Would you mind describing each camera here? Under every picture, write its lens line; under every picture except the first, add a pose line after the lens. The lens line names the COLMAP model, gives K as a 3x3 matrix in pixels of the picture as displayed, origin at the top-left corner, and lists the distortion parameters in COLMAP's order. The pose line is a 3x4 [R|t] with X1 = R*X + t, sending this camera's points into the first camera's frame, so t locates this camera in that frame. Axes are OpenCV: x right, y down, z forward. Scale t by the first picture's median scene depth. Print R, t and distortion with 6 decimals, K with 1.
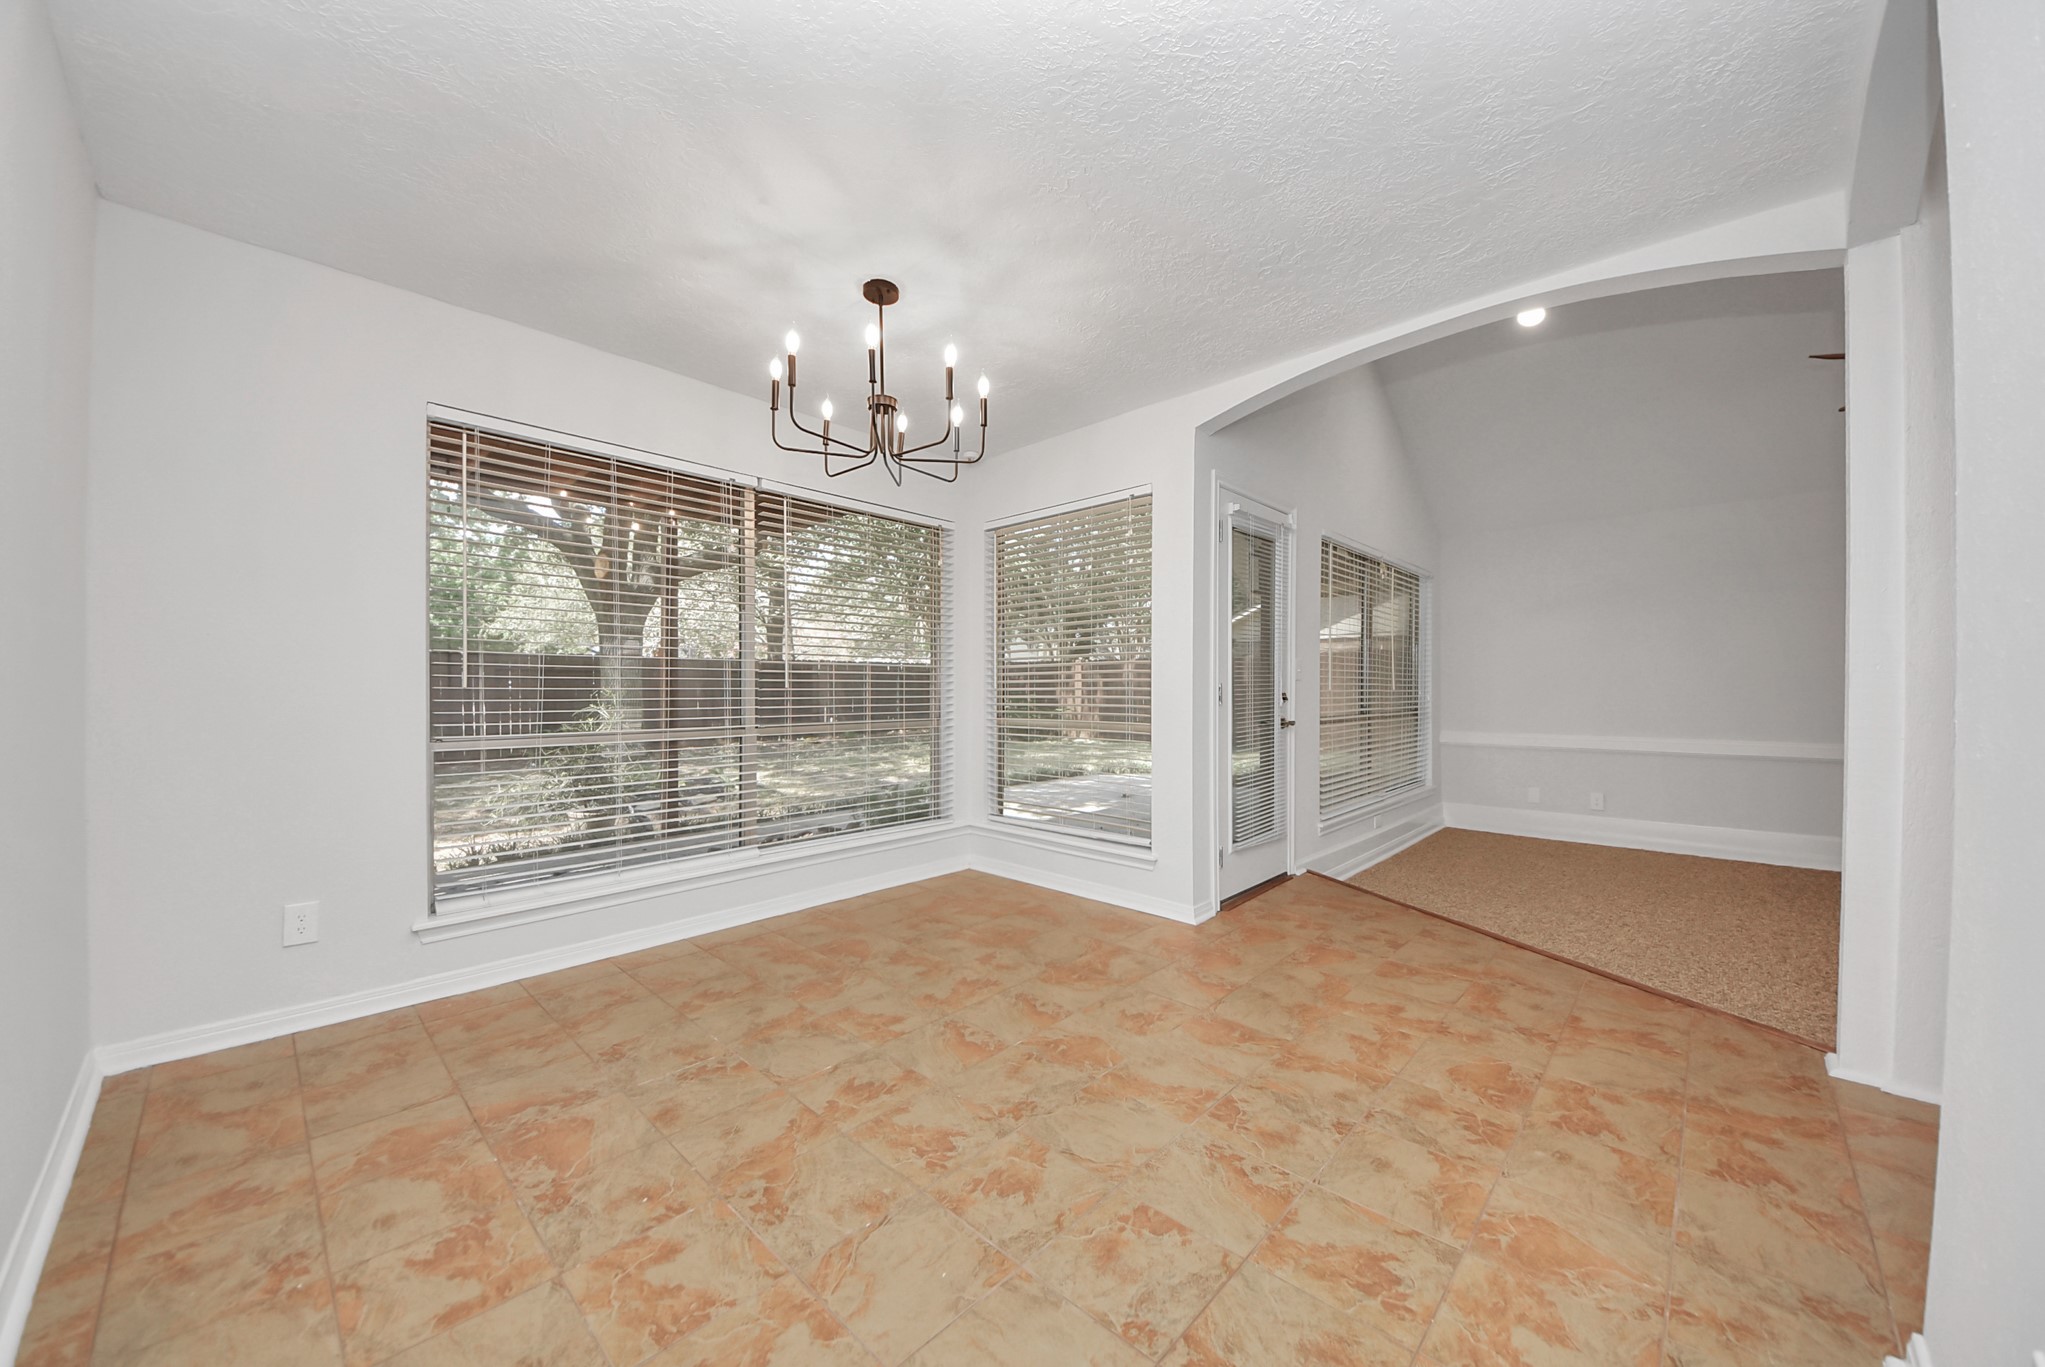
lens RADIAL K [[728.0, 0, 1040.5], [0, 728.0, 688.2], [0, 0, 1]] dist [0.042335, -0.029913]
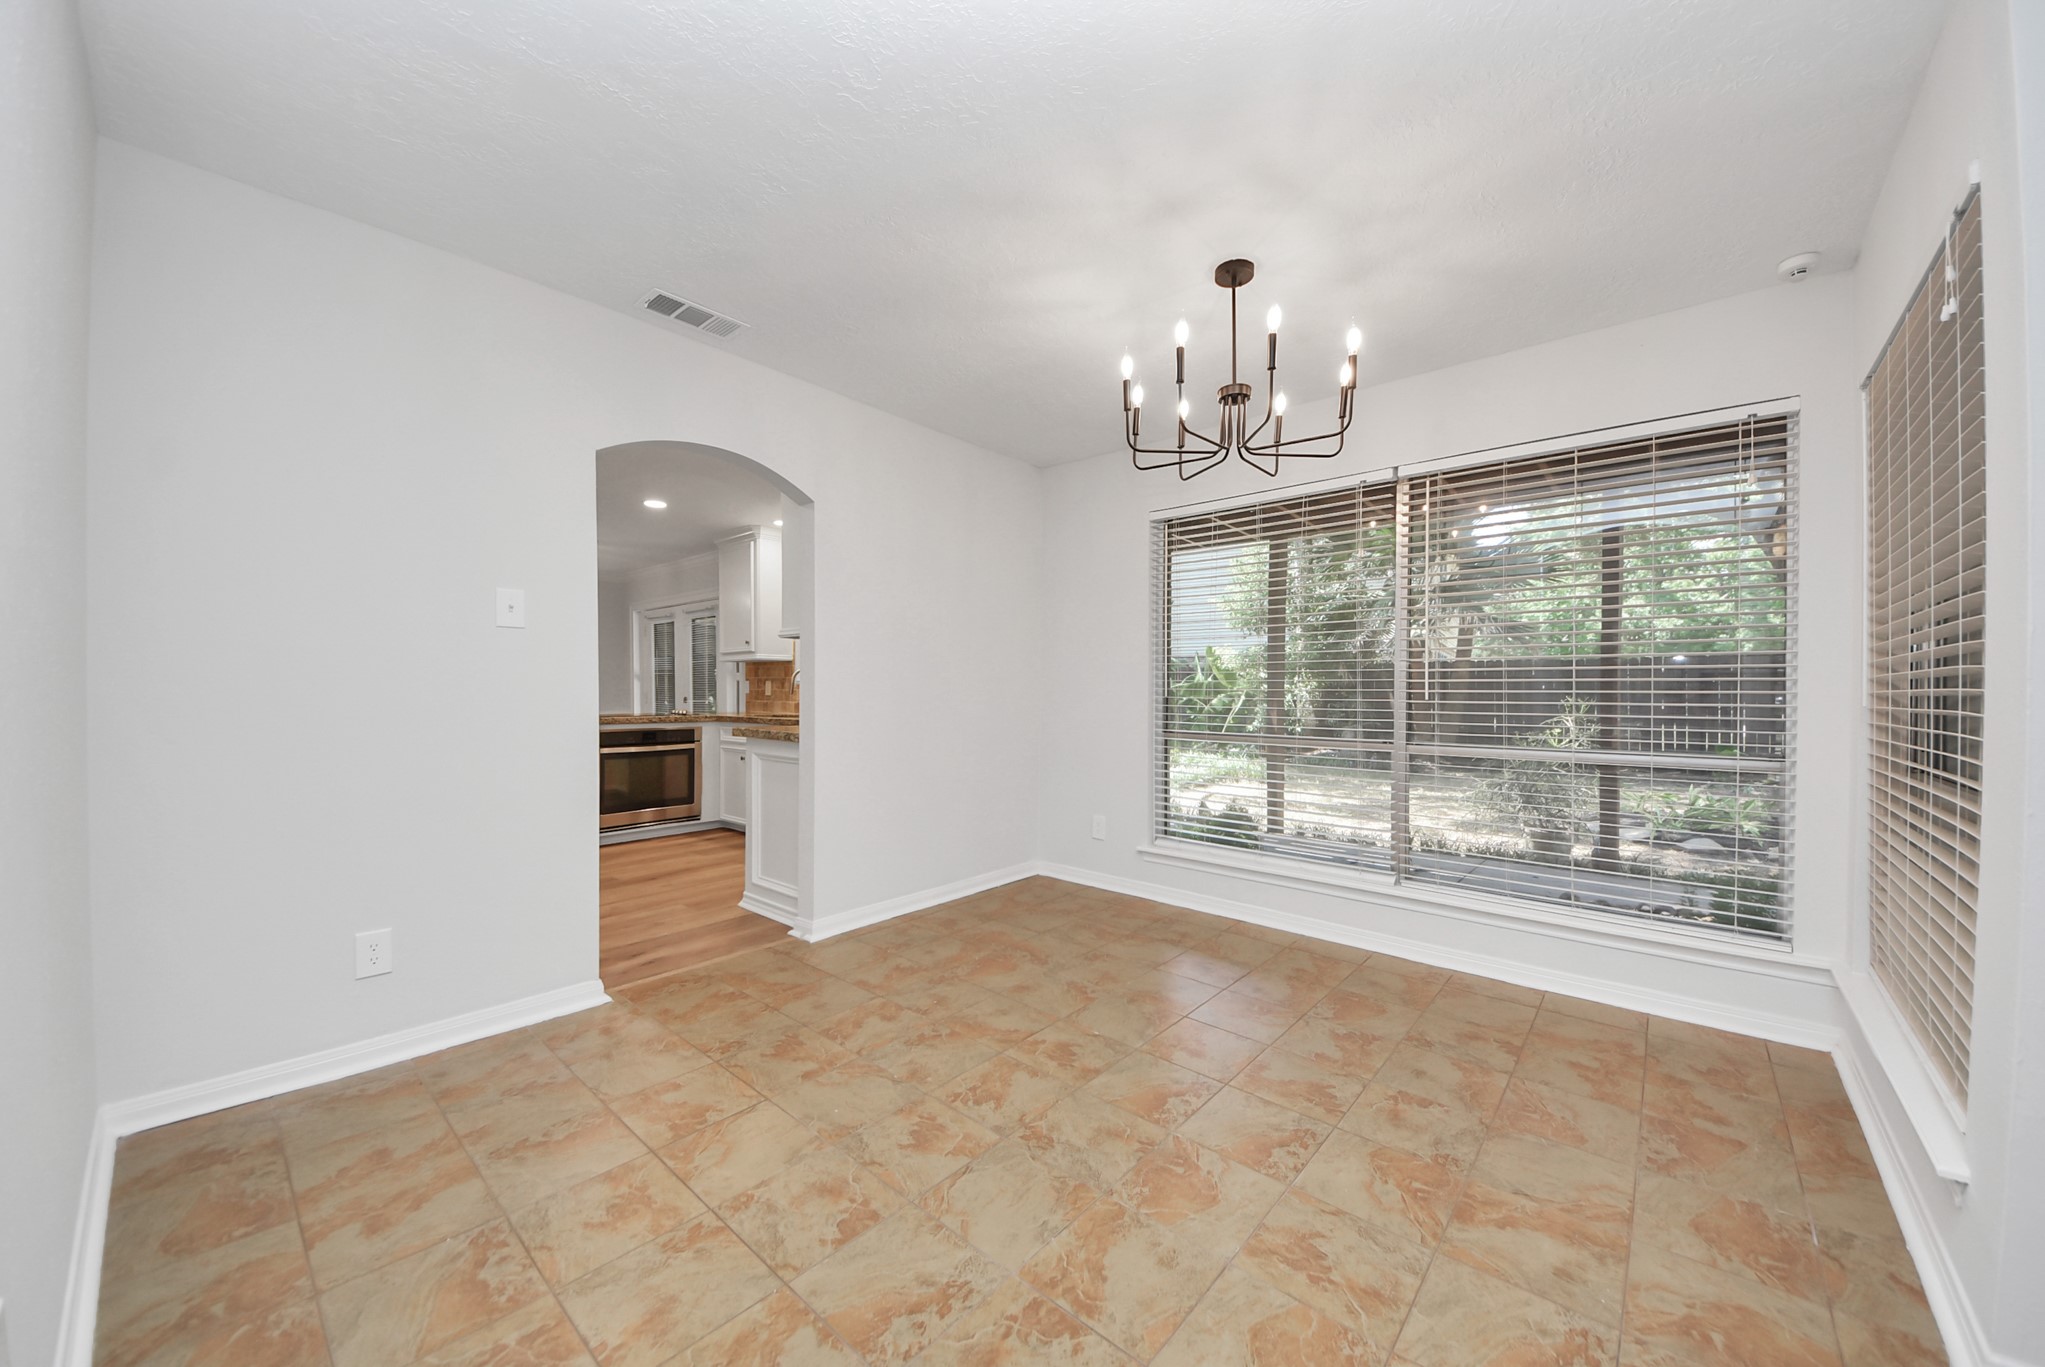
lens RADIAL K [[728.0, 0, 1040.5], [0, 728.0, 688.2], [0, 0, 1]] dist [0.042335, -0.029913]
pose [[0.043300, 0.005291, -0.999048, 0.895031], [-0.010752, 0.999931, 0.004830, -0.032295], [0.999004, 0.010533, 0.043354, 0.895605]]
